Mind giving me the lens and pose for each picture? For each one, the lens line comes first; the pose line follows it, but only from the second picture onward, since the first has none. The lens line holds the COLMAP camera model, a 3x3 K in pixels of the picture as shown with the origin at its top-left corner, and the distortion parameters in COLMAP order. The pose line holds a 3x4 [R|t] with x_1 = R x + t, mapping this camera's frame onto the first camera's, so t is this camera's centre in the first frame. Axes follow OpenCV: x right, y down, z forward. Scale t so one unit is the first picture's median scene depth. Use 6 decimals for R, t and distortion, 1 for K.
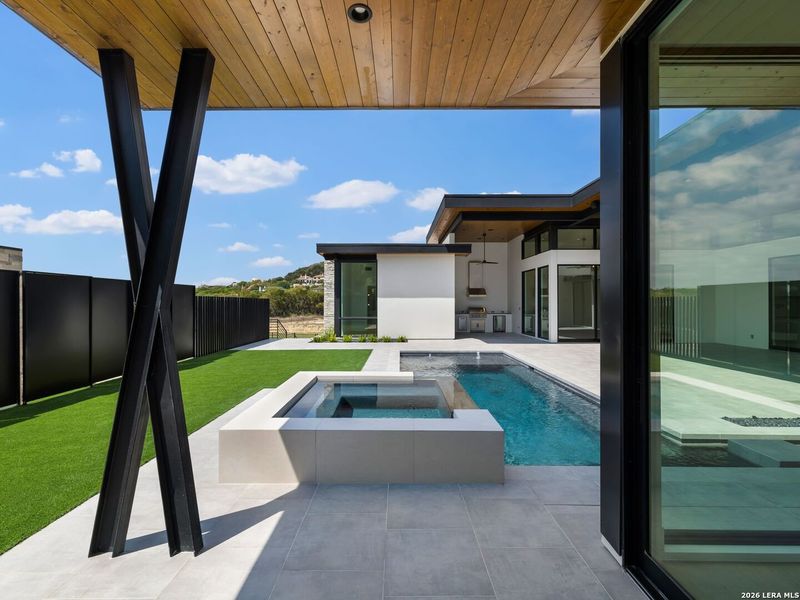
lens RADIAL K [[390.3, 0, 398.7], [0, 390.3, 302.5], [0, 0, 1]] dist [0.002429, 0.000079]
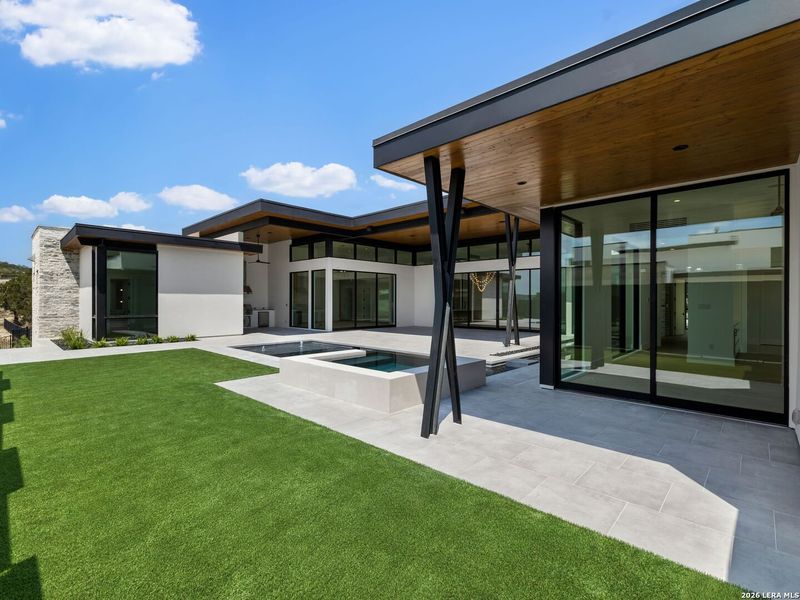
lens RADIAL K [[381.9, 0, 414.6], [0, 381.9, 302.7], [0, 0, 1]] dist [-0.001036, -0.000044]
pose [[0.667382, -0.002192, 0.744712, -0.311381], [-0.002933, 0.999980, 0.005571, 0.002405], [-0.744710, -0.005903, 0.667363, -0.017486]]
